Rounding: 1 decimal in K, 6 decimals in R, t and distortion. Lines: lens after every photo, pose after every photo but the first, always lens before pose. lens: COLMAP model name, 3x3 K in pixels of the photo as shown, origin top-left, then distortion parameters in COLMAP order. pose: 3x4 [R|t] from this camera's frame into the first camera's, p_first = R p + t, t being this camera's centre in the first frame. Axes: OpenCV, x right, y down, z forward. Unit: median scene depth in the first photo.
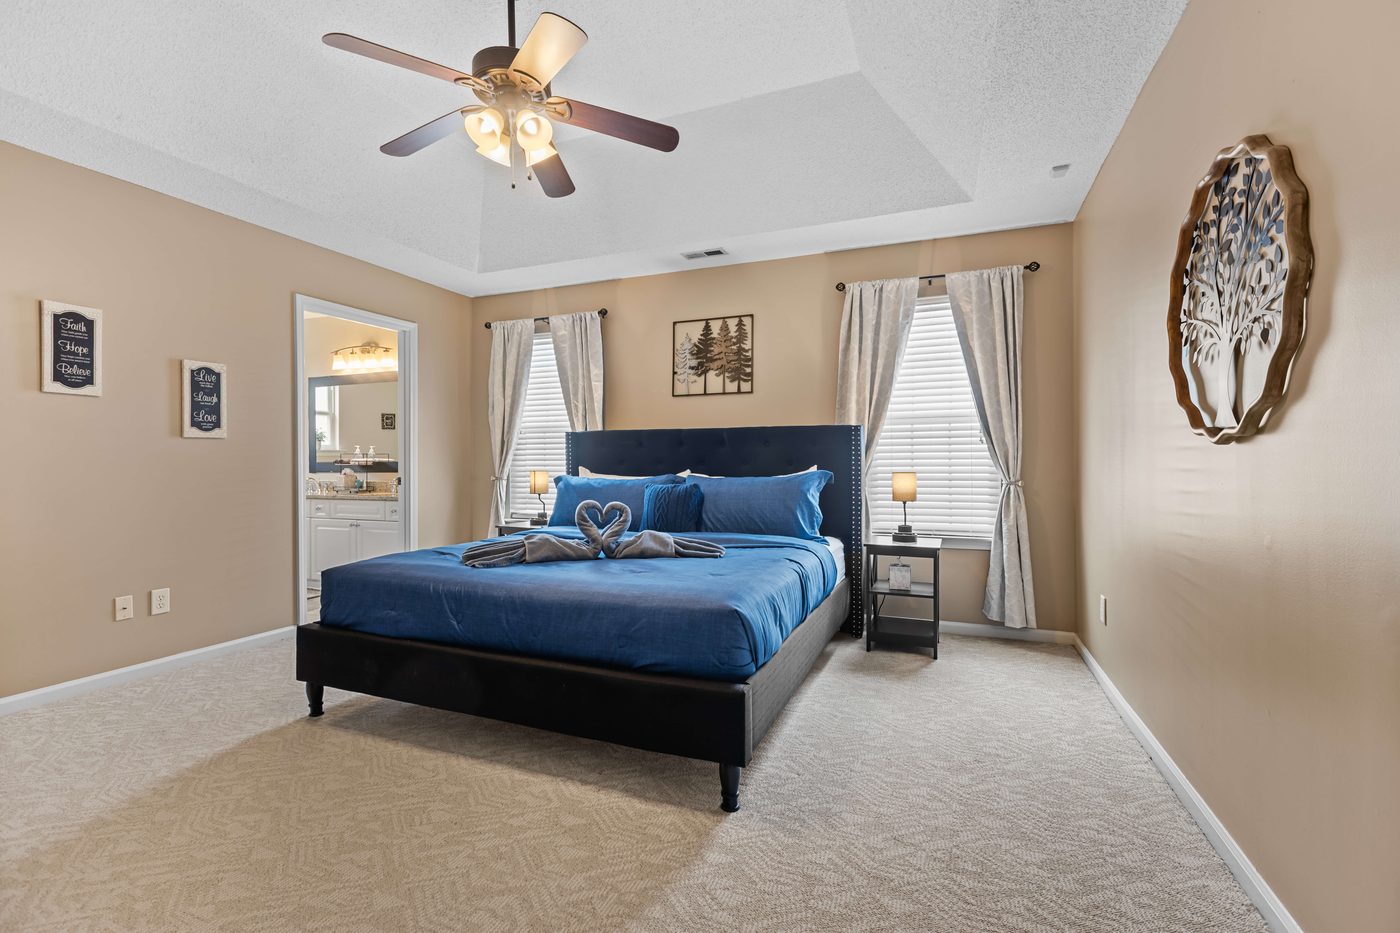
lens RADIAL K [[626.3, 0, 703.2], [0, 626.3, 449.7], [0, 0, 1]] dist [-0.002556, -0.000031]
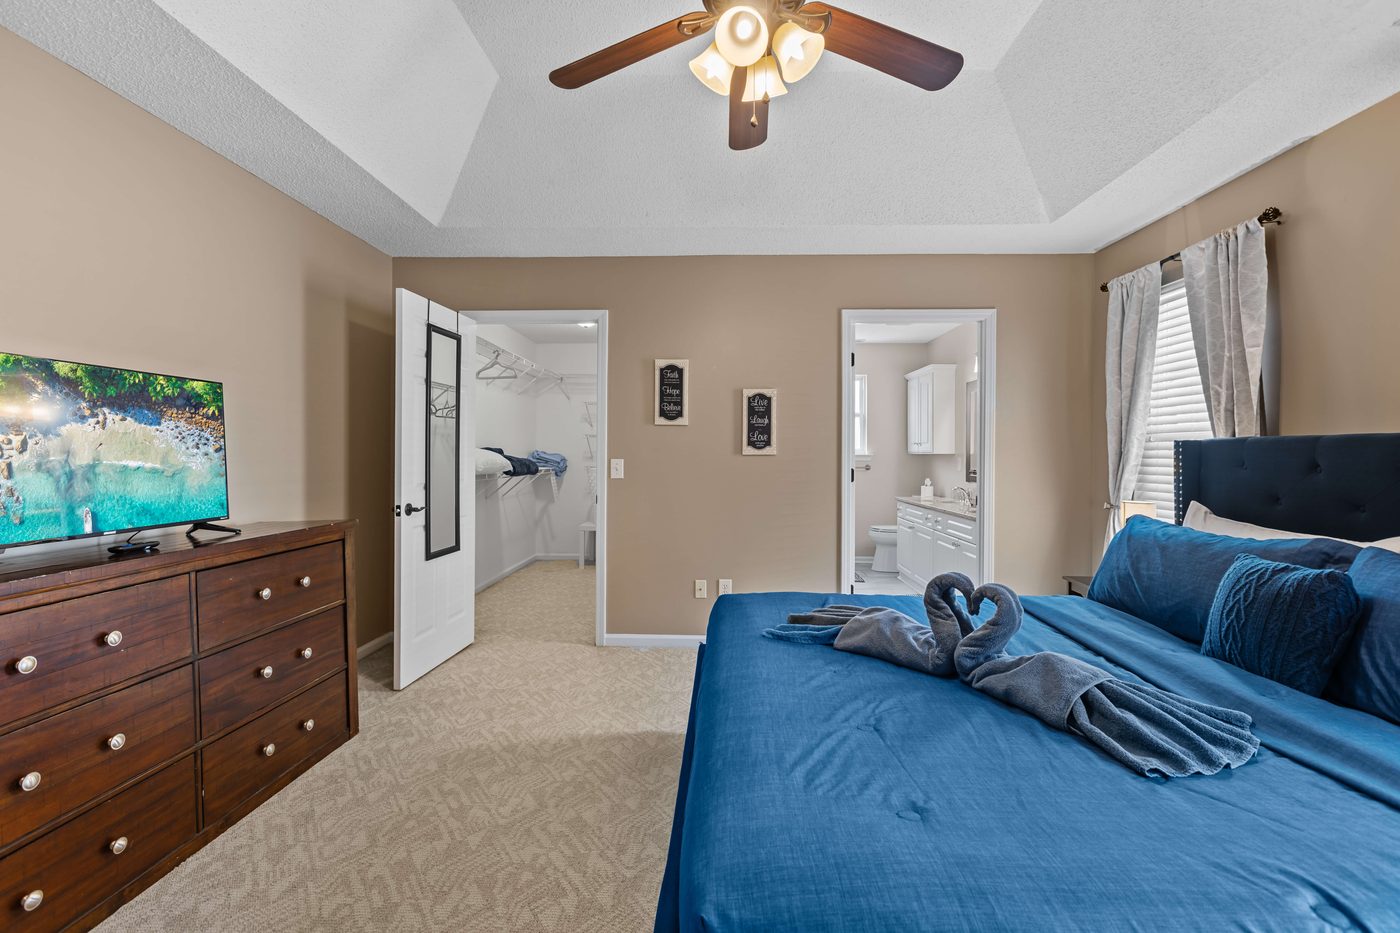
lens RADIAL K [[626.3, 0, 703.2], [0, 626.3, 449.7], [0, 0, 1]] dist [-0.002556, -0.000031]
pose [[0.334369, 0.002377, -0.942439, 0.182598], [0.006508, 0.999967, 0.004831, -0.024475], [0.942420, -0.007748, 0.334342, 0.364112]]
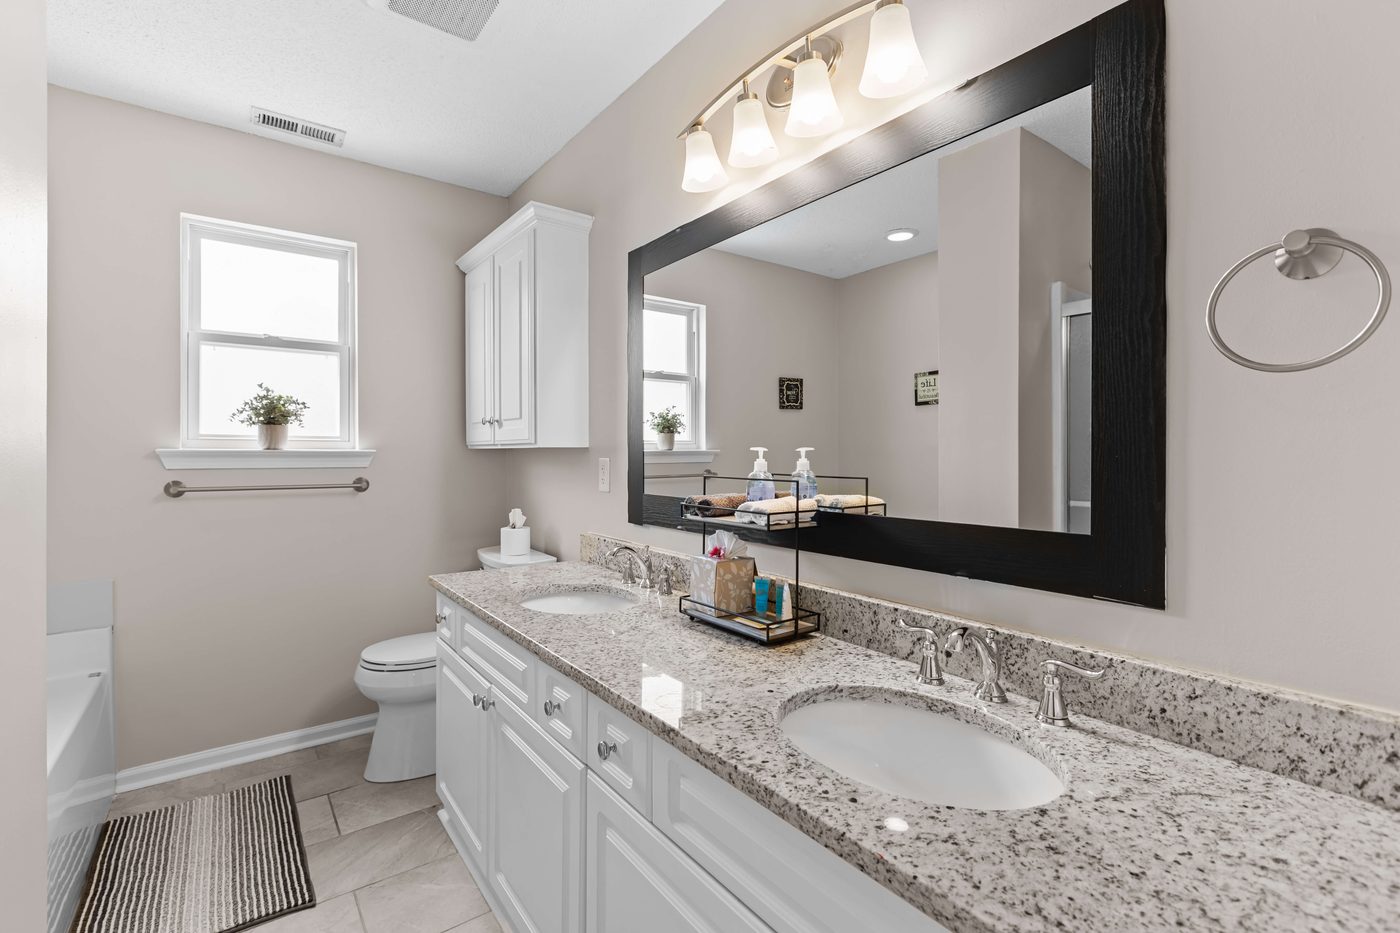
lens RADIAL K [[626.3, 0, 703.2], [0, 626.3, 449.7], [0, 0, 1]] dist [-0.002556, -0.000031]
pose [[0.857464, 0.001930, -0.514541, -0.510191], [0.004431, 0.999928, 0.011134, -0.009322], [0.514526, -0.011827, 0.857393, 0.889697]]
